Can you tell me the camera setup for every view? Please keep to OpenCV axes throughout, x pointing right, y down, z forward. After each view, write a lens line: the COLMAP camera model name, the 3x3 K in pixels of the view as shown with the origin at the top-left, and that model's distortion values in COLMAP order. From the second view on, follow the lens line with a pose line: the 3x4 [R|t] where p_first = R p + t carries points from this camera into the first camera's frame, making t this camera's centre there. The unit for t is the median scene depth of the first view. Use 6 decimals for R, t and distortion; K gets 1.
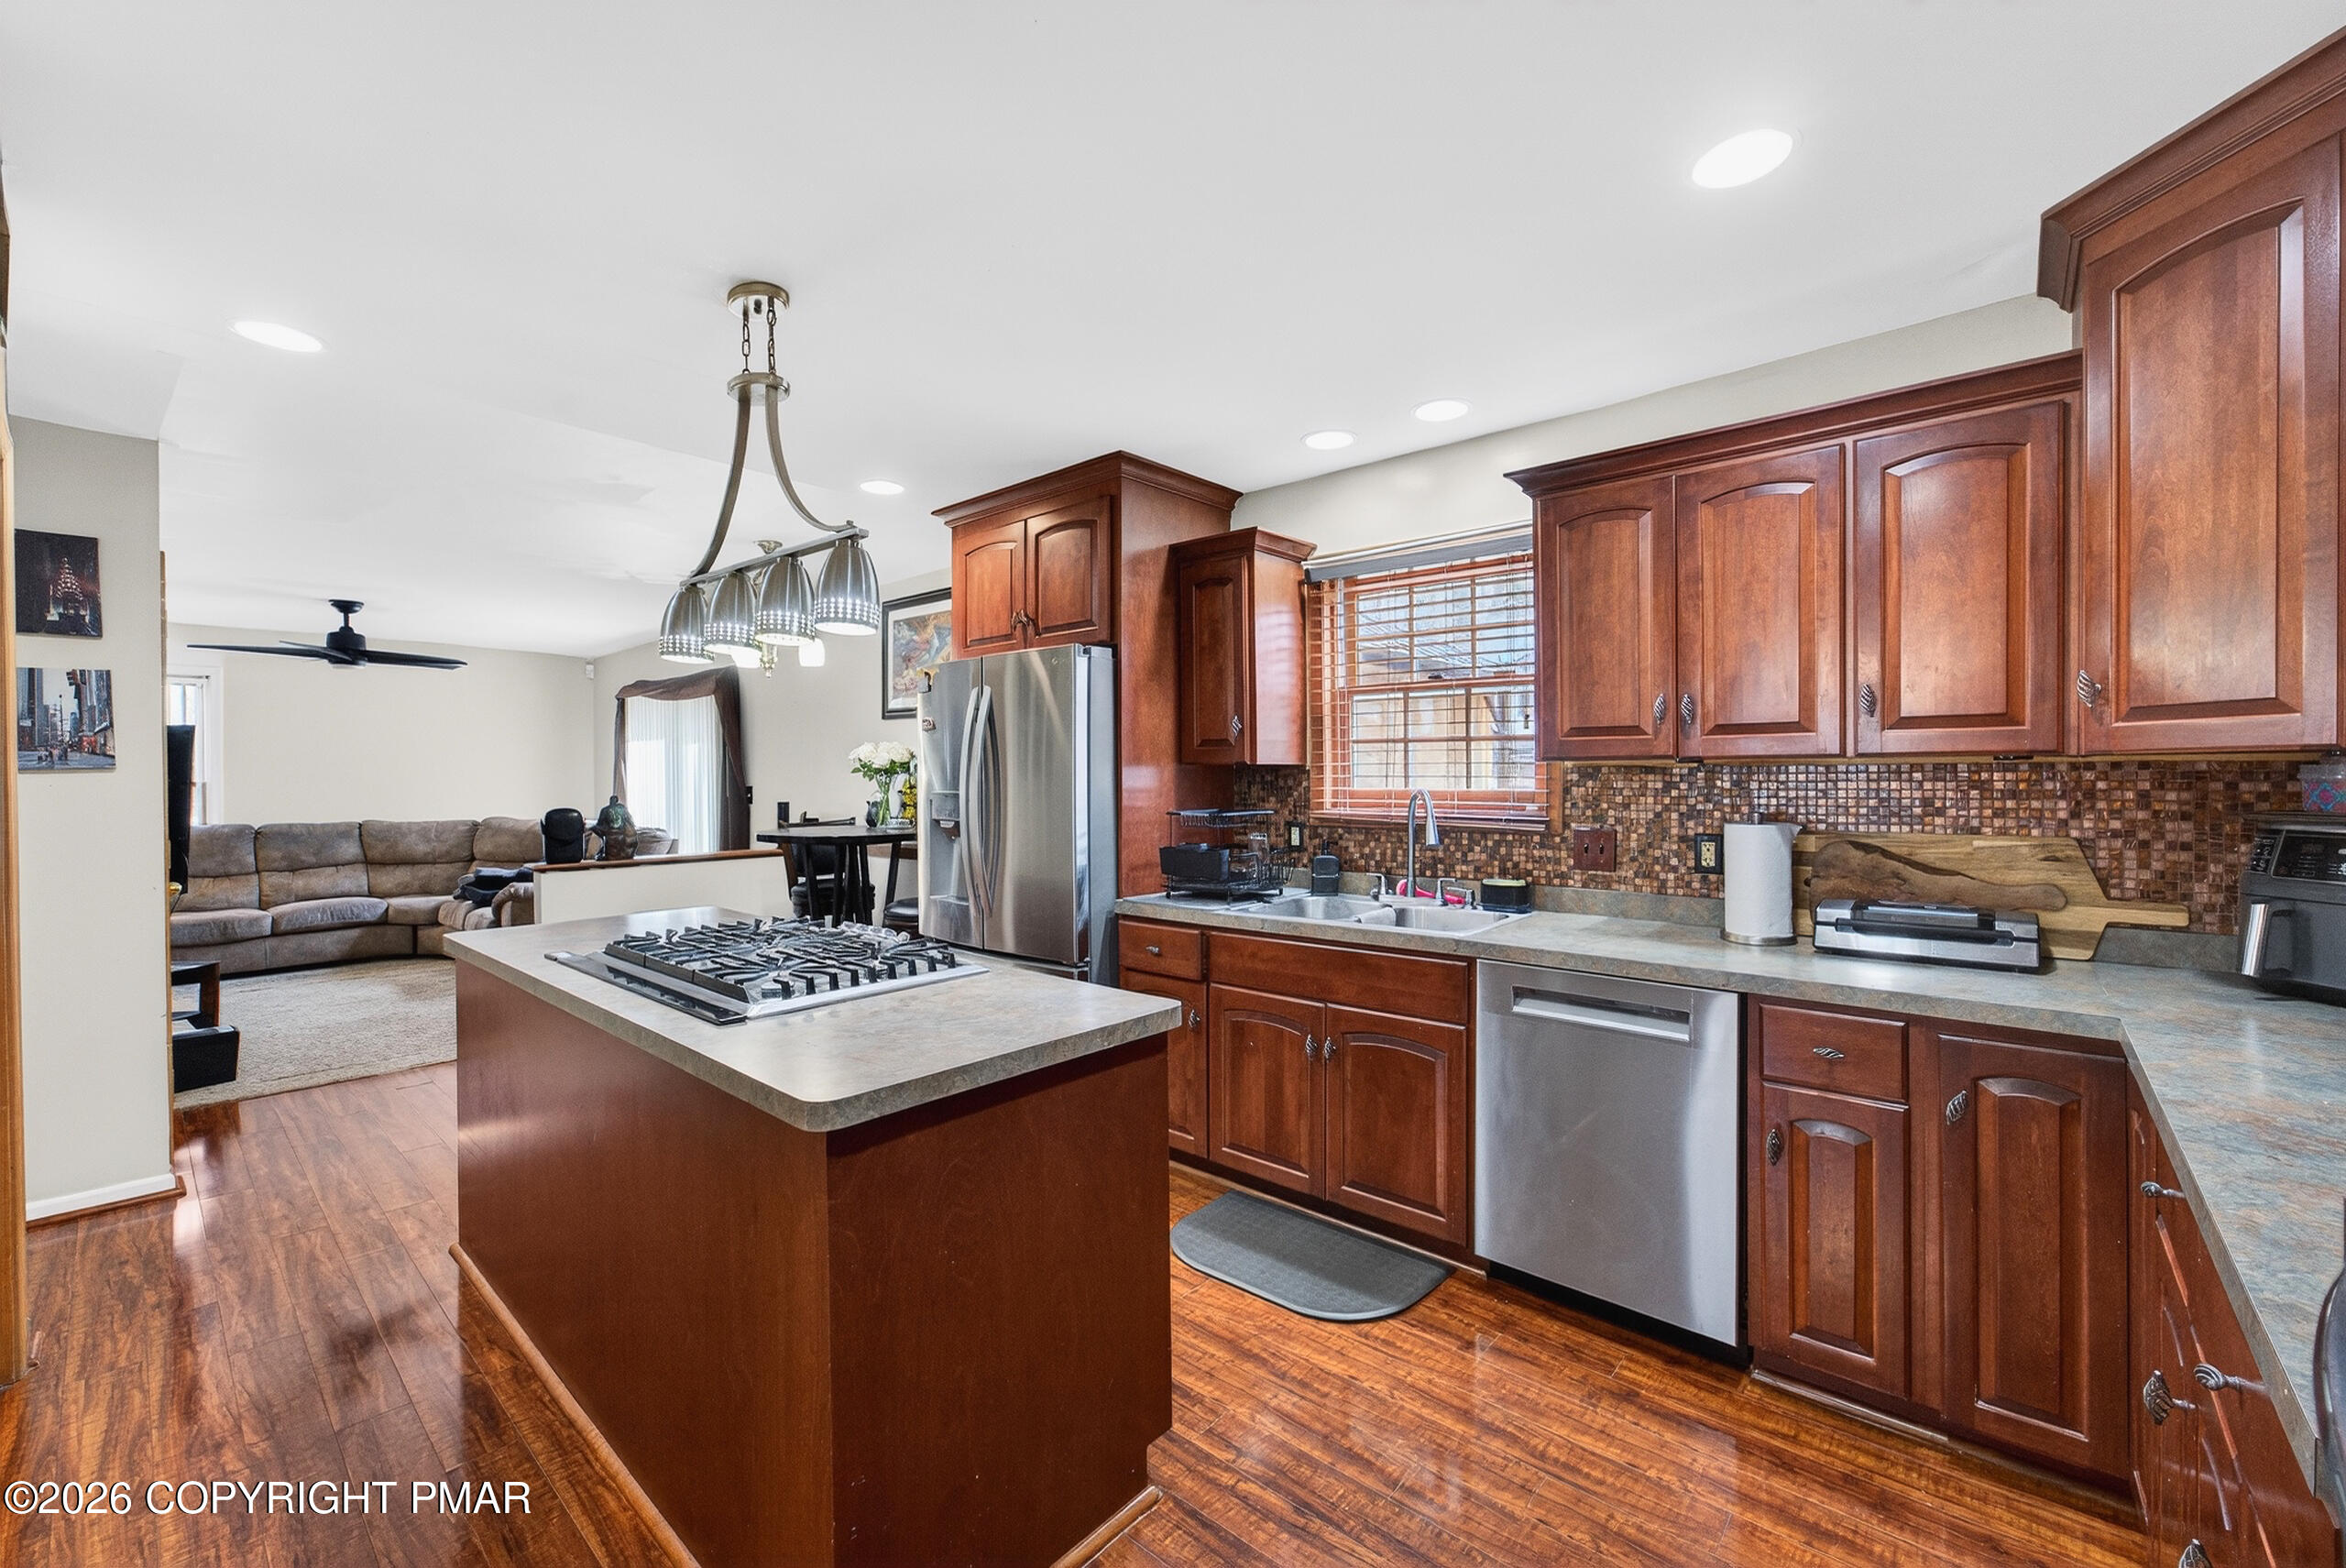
lens RADIAL K [[945.1, 0, 1185.3], [0, 945.1, 779.6], [0, 0, 1]] dist [-0.001552, -0.000008]
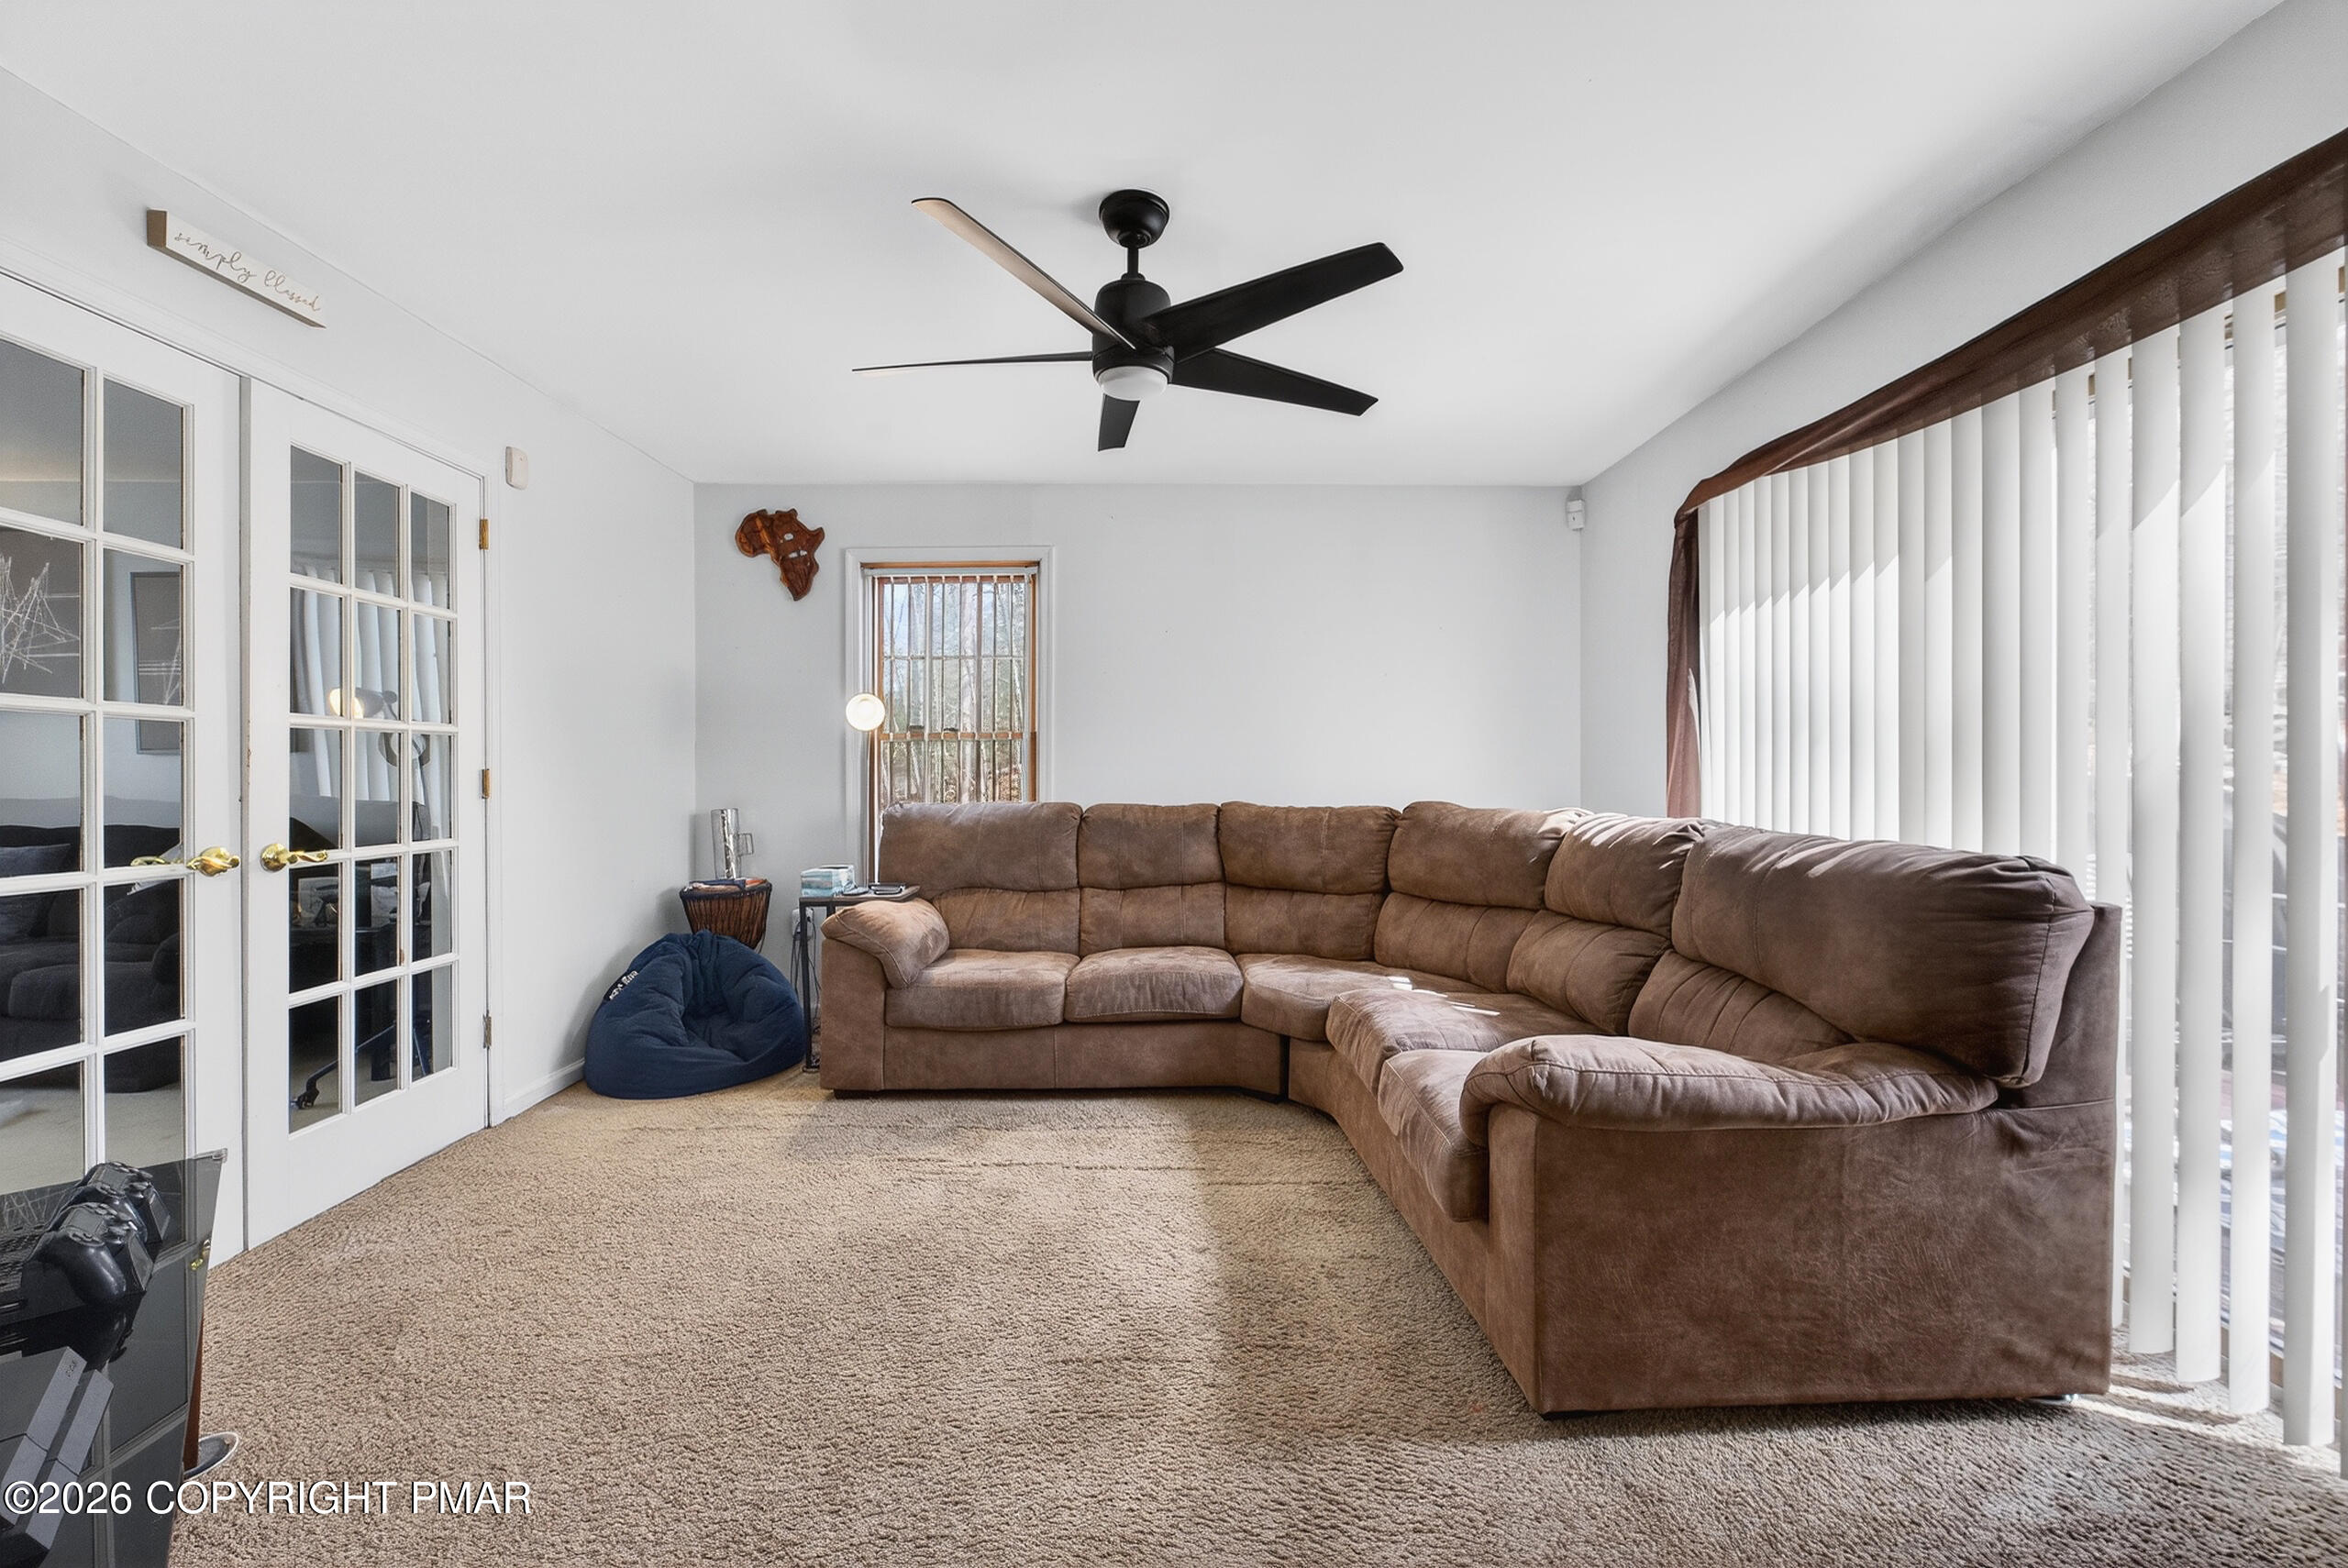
lens RADIAL K [[945.7, 0, 1186.3], [0, 945.7, 779.6], [0, 0, 1]] dist [-0.001552, -0.000008]
pose [[0.673861, 0.002828, -0.738853, -0.542027], [-0.005386, 0.999985, -0.001085, 0.034205], [0.738839, 0.004711, 0.673866, 0.694007]]
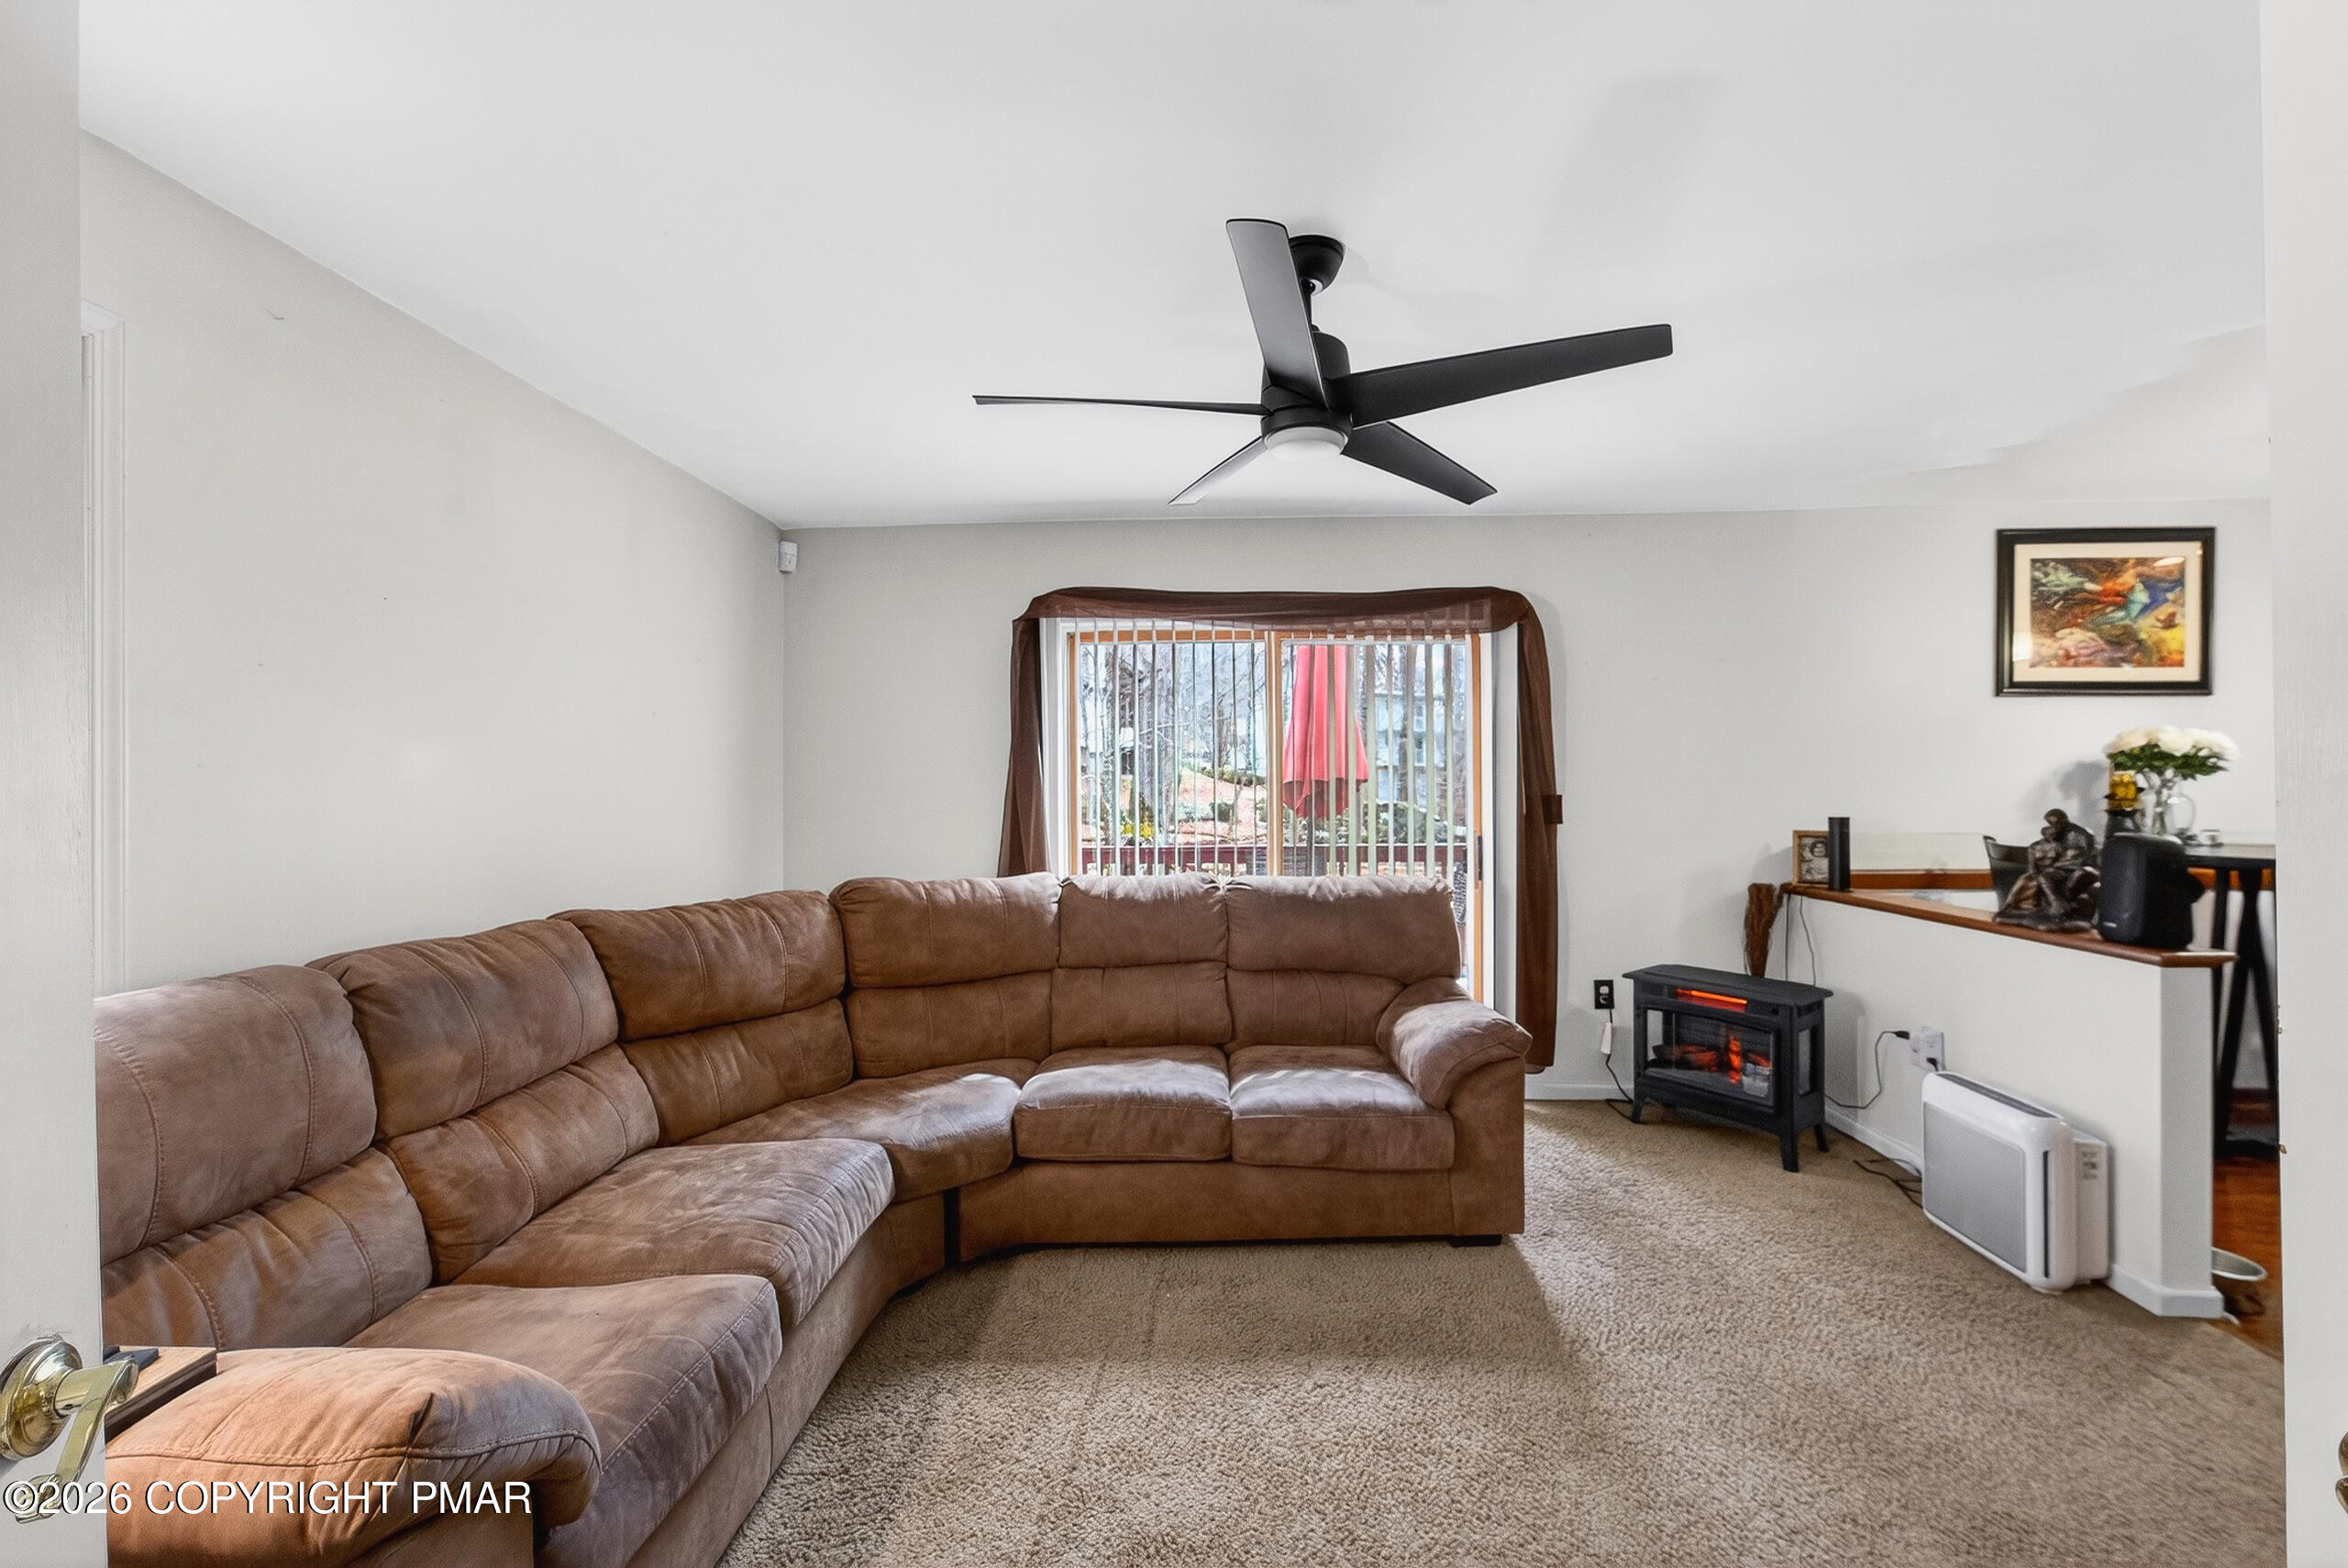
lens RADIAL K [[961.8, 0, 1186.1], [0, 961.8, 802.2], [0, 0, 1]] dist [-0.001174, -0.000034]
pose [[0.769027, -0.006488, 0.639183, -1.037639], [0.004549, 0.999979, 0.004678, 0.007094], [-0.639200, -0.000690, 0.769041, 0.702077]]
